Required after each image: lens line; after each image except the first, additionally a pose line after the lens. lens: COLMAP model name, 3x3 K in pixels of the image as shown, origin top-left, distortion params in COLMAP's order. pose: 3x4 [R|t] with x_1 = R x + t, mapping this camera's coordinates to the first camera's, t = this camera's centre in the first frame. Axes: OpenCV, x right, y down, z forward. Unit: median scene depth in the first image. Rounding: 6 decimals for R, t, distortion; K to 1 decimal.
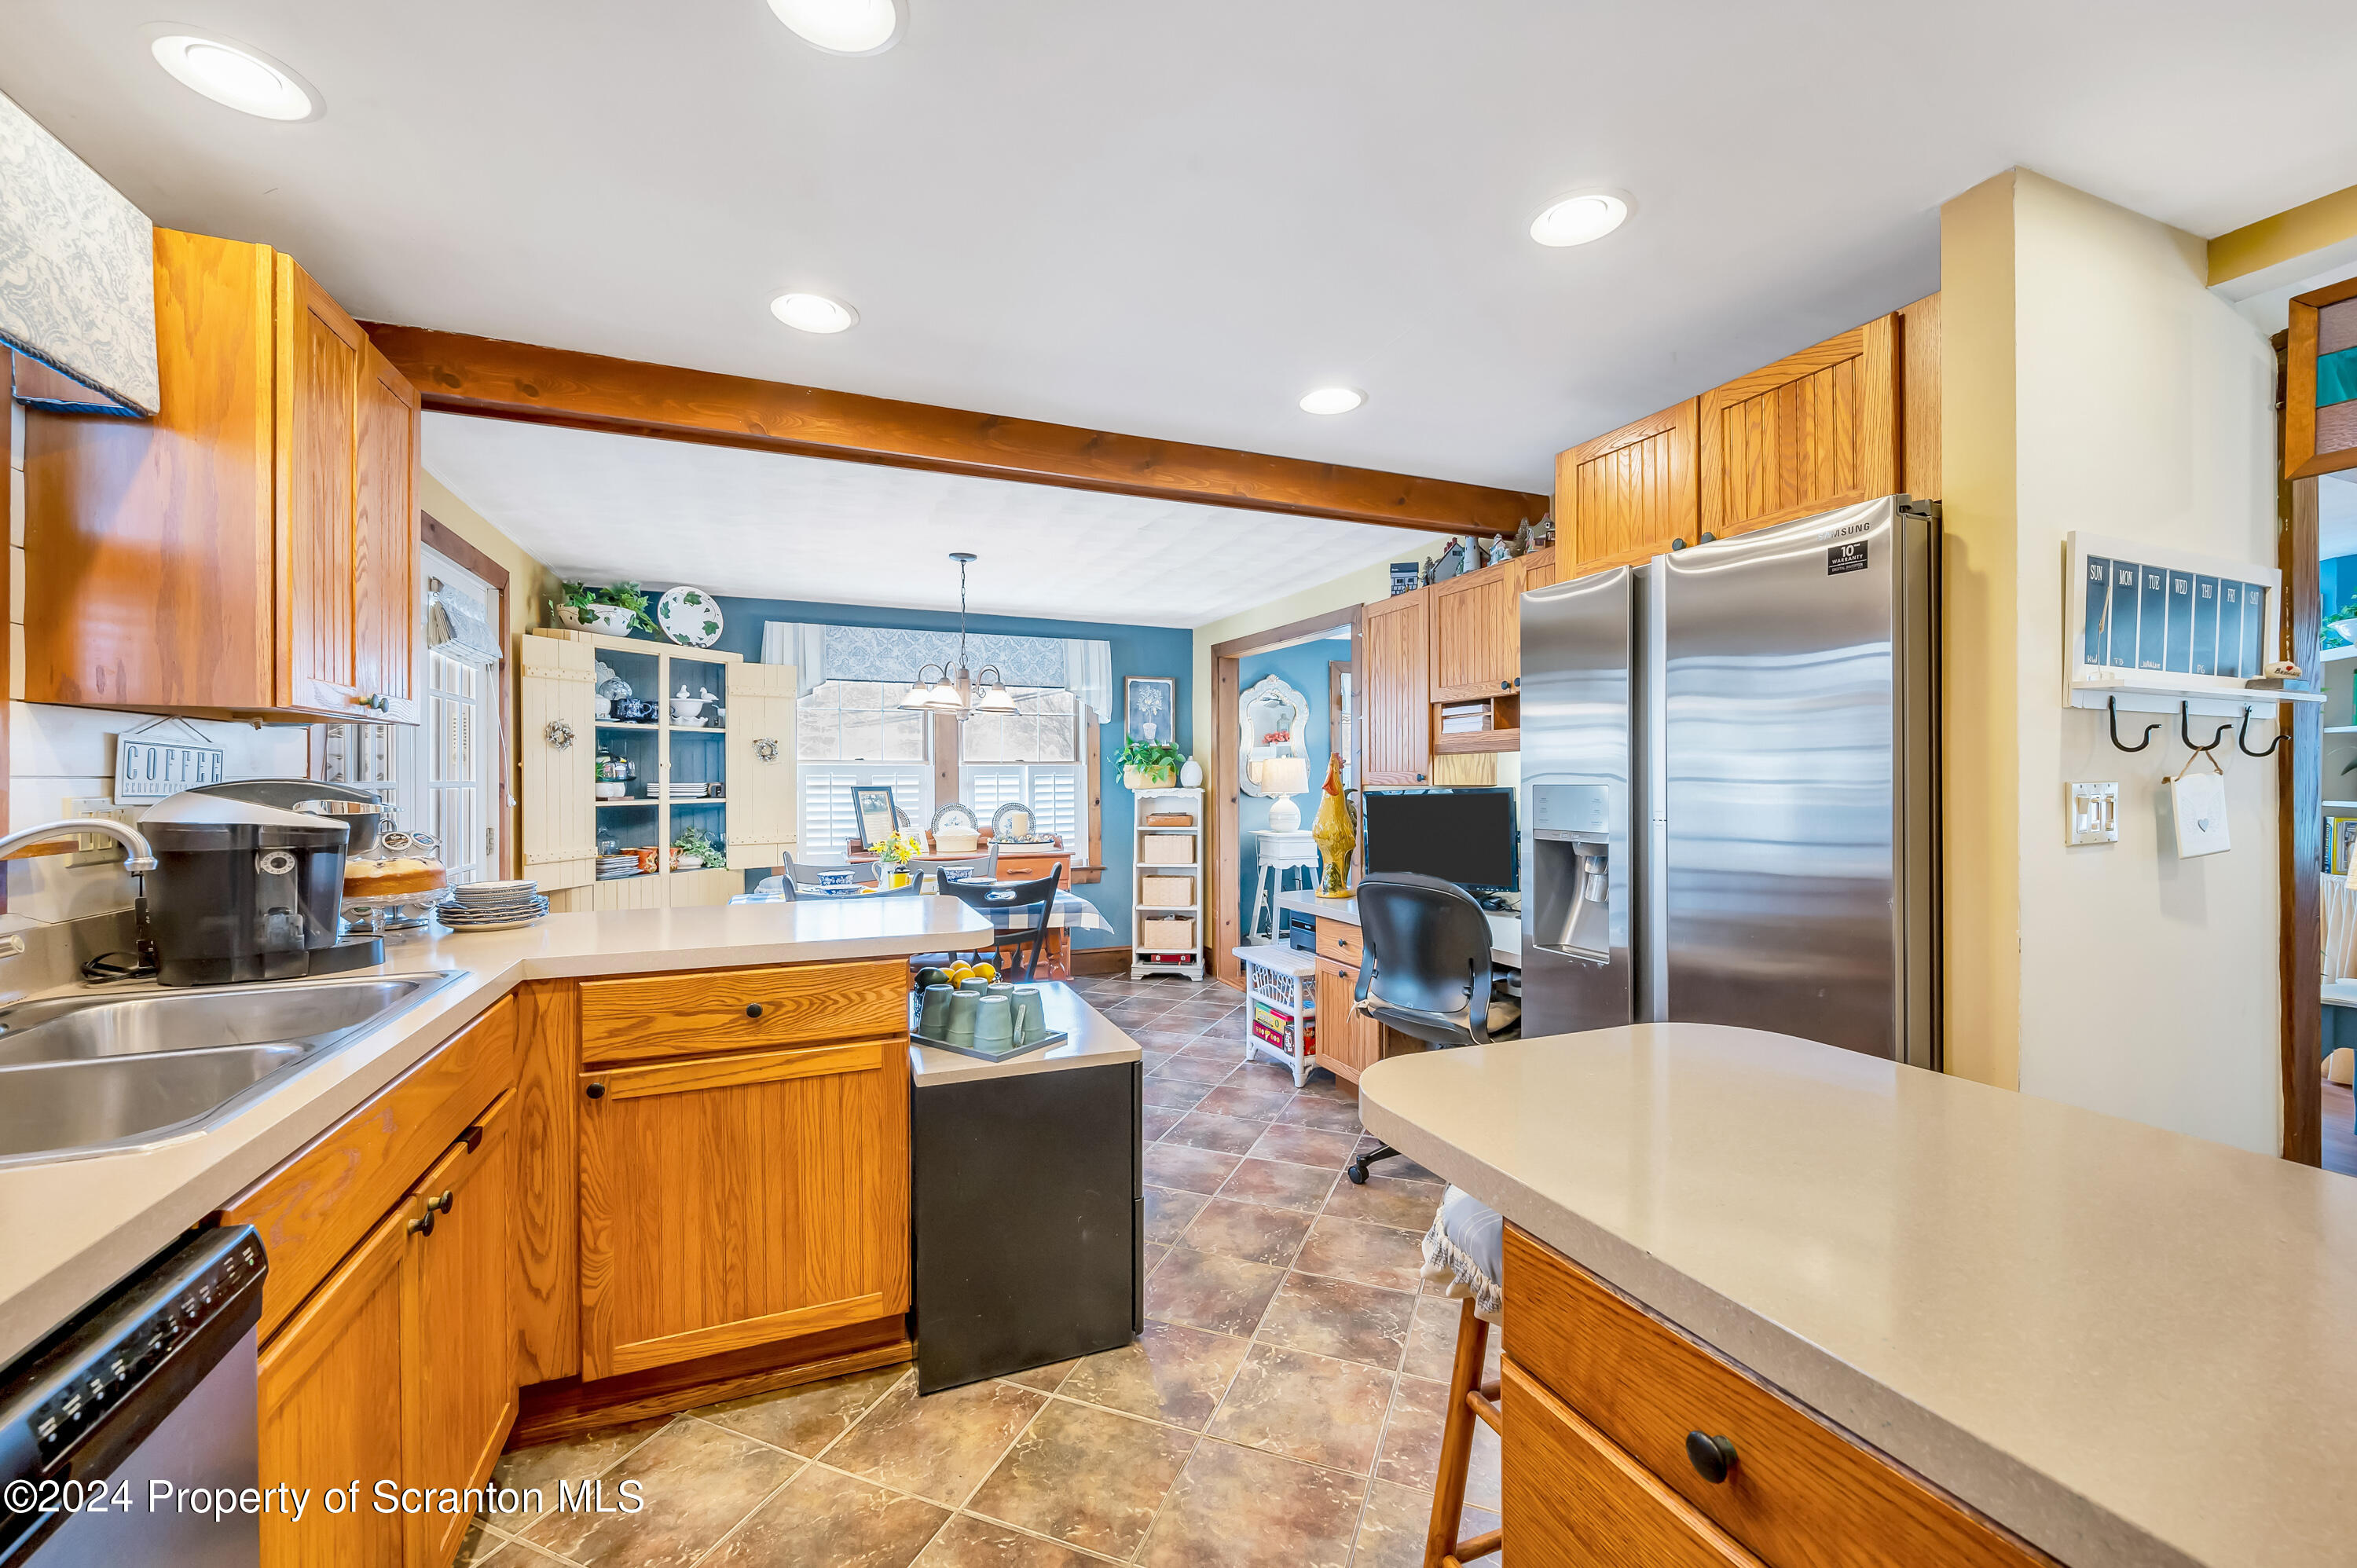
lens RADIAL K [[934.9, 0, 1174.9], [0, 934.9, 779.4], [0, 0, 1]] dist [-0.001617, -0.000257]
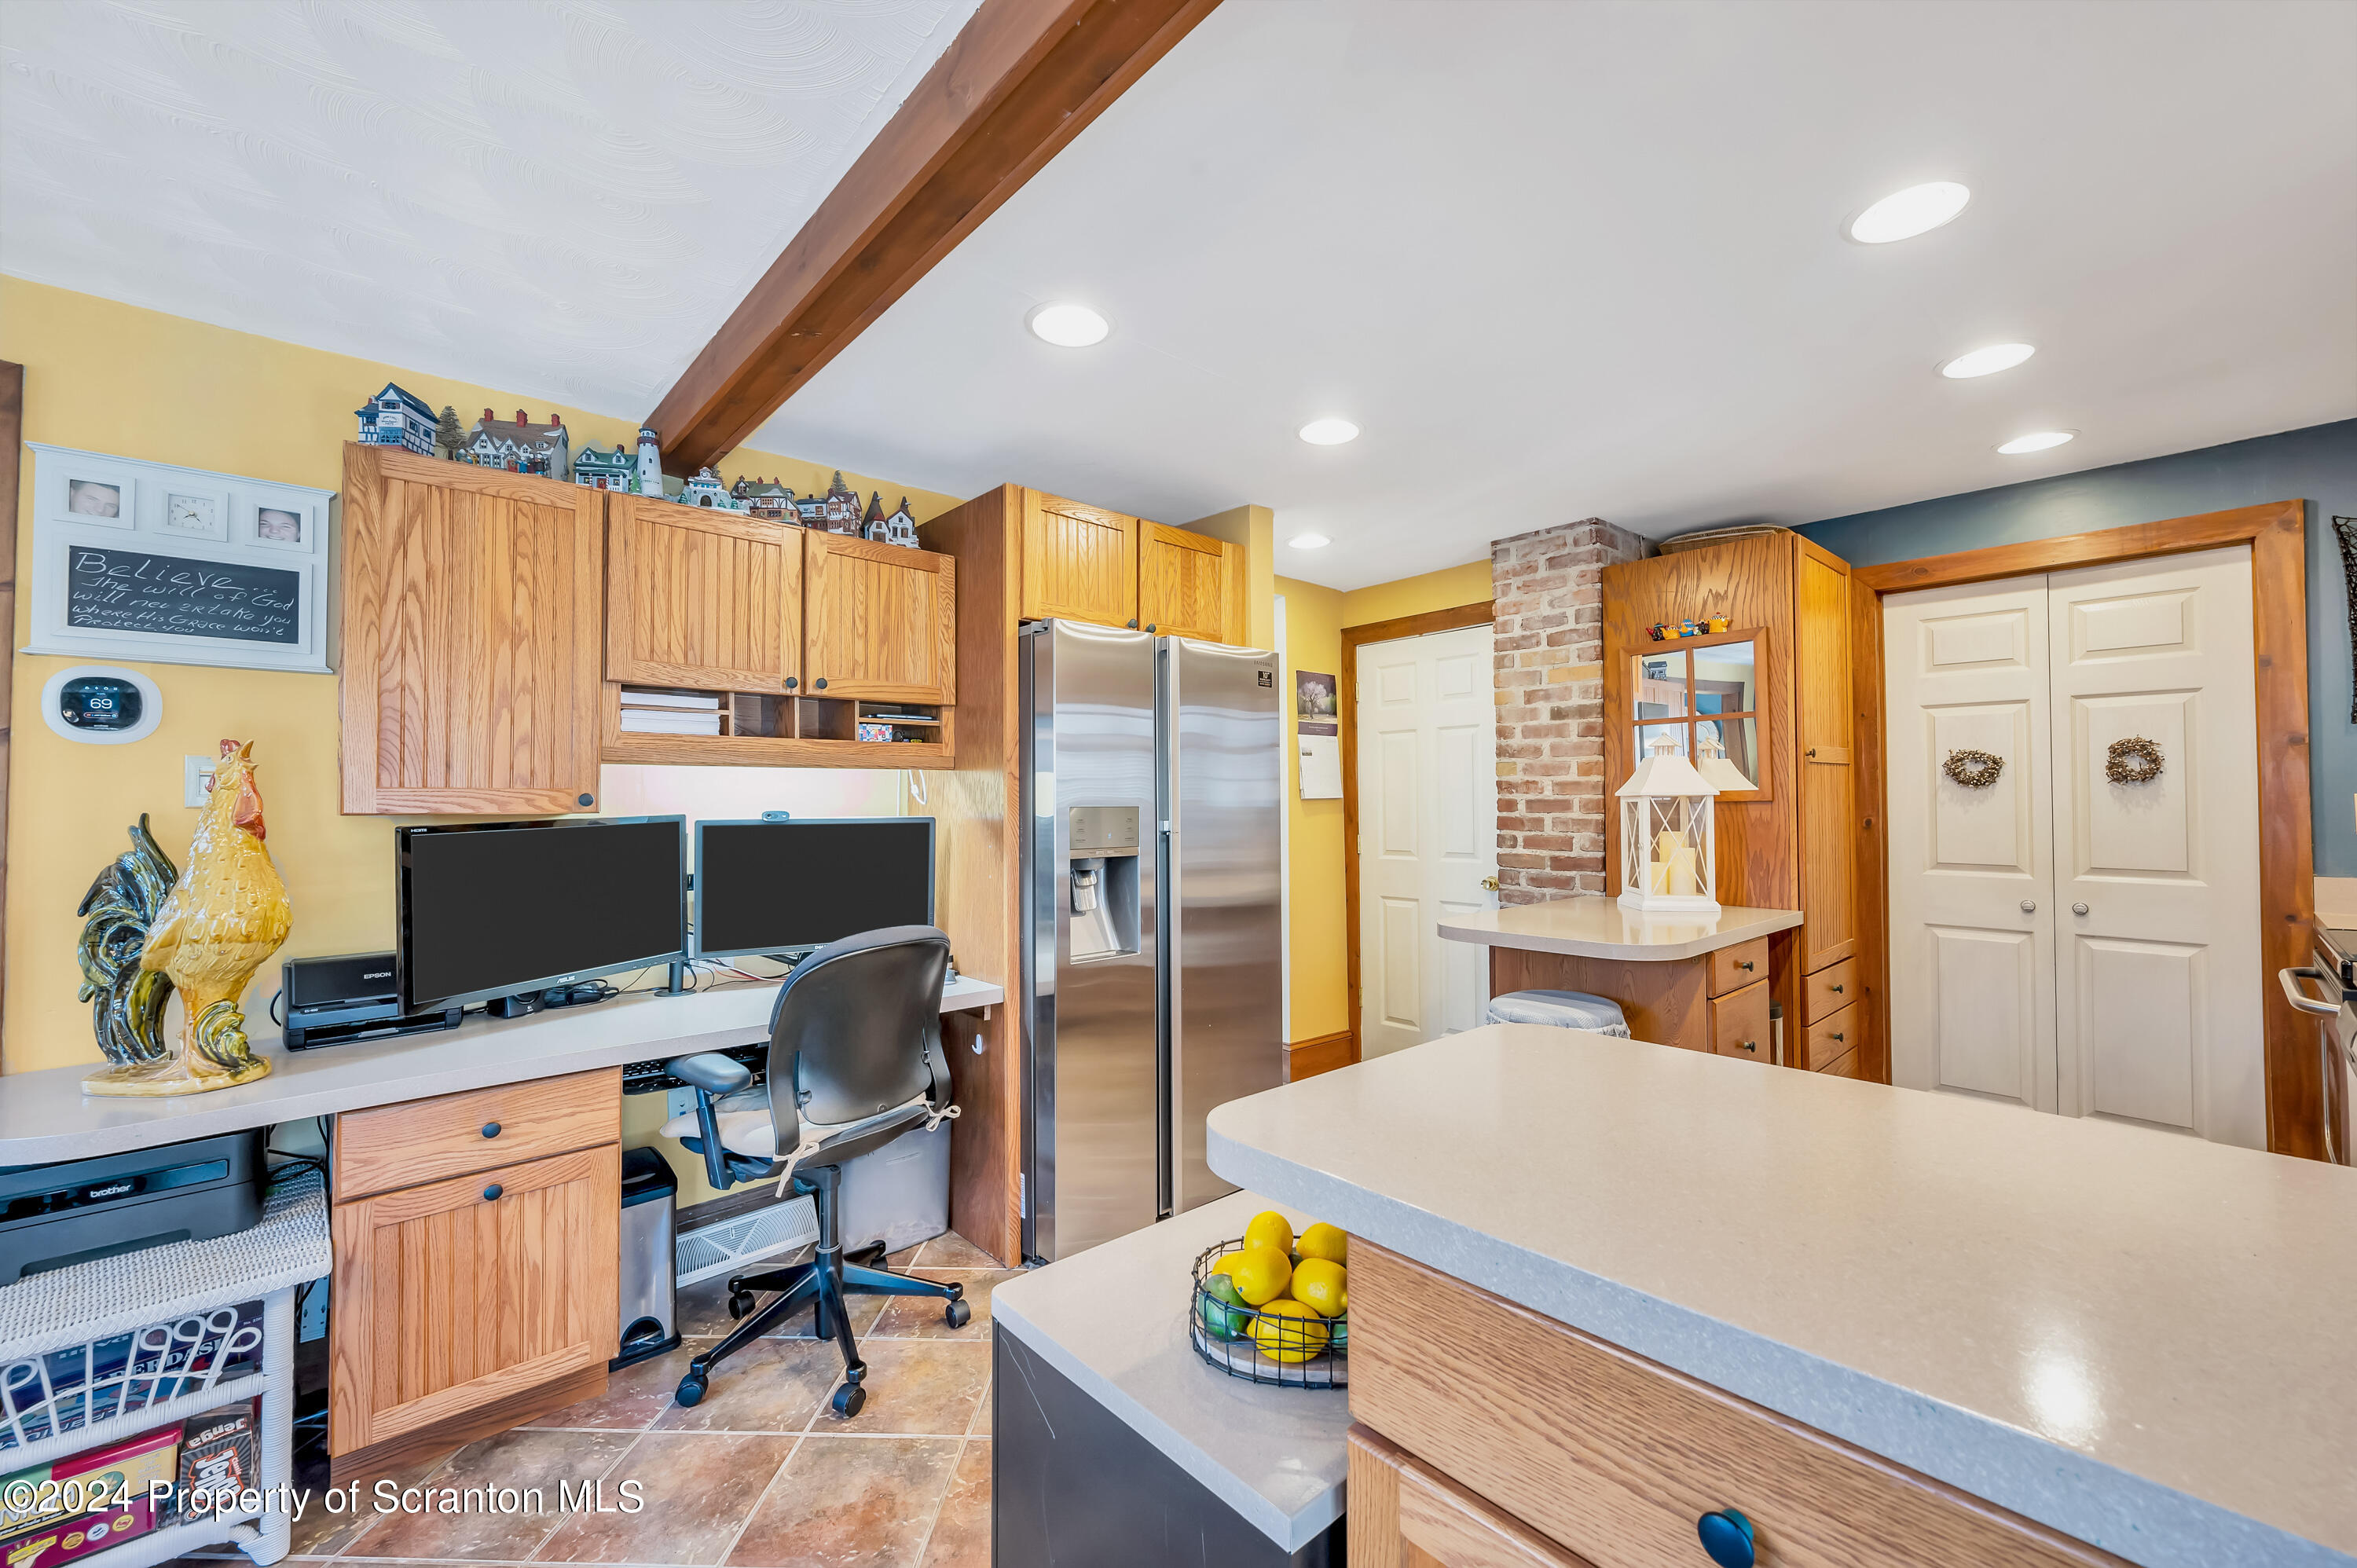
lens RADIAL K [[934.9, 0, 1182.1], [0, 934.9, 779.6], [0, 0, 1]] dist [-0.001617, -0.000257]
pose [[-0.348209, 0.030953, 0.936906, -0.316702], [0.005111, 0.999503, -0.031121, 0.003803], [-0.937403, -0.006048, -0.348194, 0.620770]]
